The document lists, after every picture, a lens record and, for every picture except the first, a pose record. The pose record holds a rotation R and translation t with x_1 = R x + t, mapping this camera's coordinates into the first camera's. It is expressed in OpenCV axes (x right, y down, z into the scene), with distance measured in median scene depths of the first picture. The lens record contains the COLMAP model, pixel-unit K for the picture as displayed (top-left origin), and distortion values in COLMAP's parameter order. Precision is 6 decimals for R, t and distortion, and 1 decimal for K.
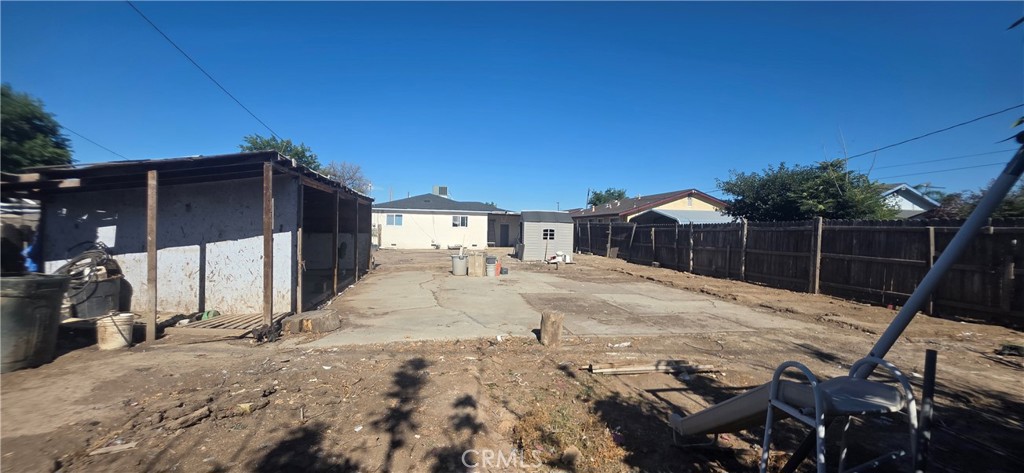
lens RADIAL K [[410.1, 0, 509.4], [0, 410.1, 239.0], [0, 0, 1]] dist [0.002018, -0.001064]
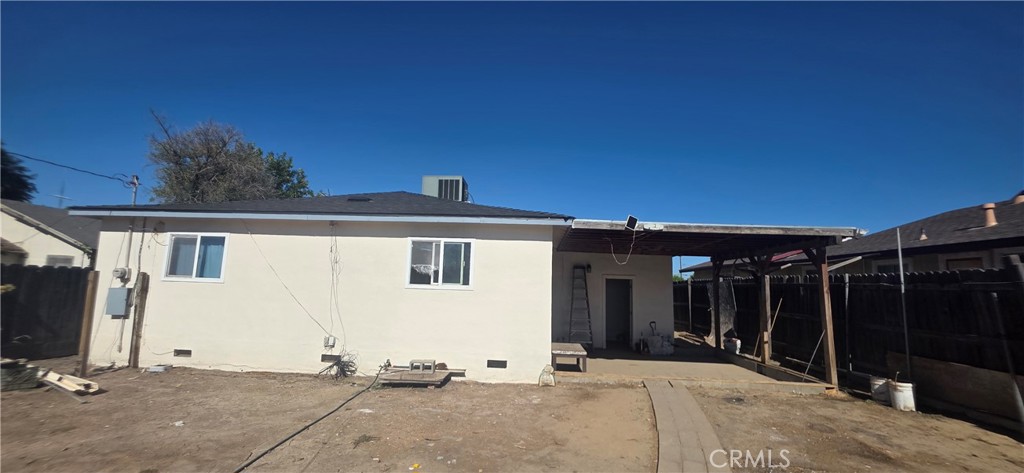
lens RADIAL K [[410.1, 0, 507.2], [0, 410.1, 239.3], [0, 0, 1]] dist [0.002018, -0.001064]
pose [[0.980074, -0.014427, -0.198110, -0.031136], [-0.013449, 0.990251, -0.138646, -0.023215], [0.198179, 0.138547, 0.970325, 0.765725]]
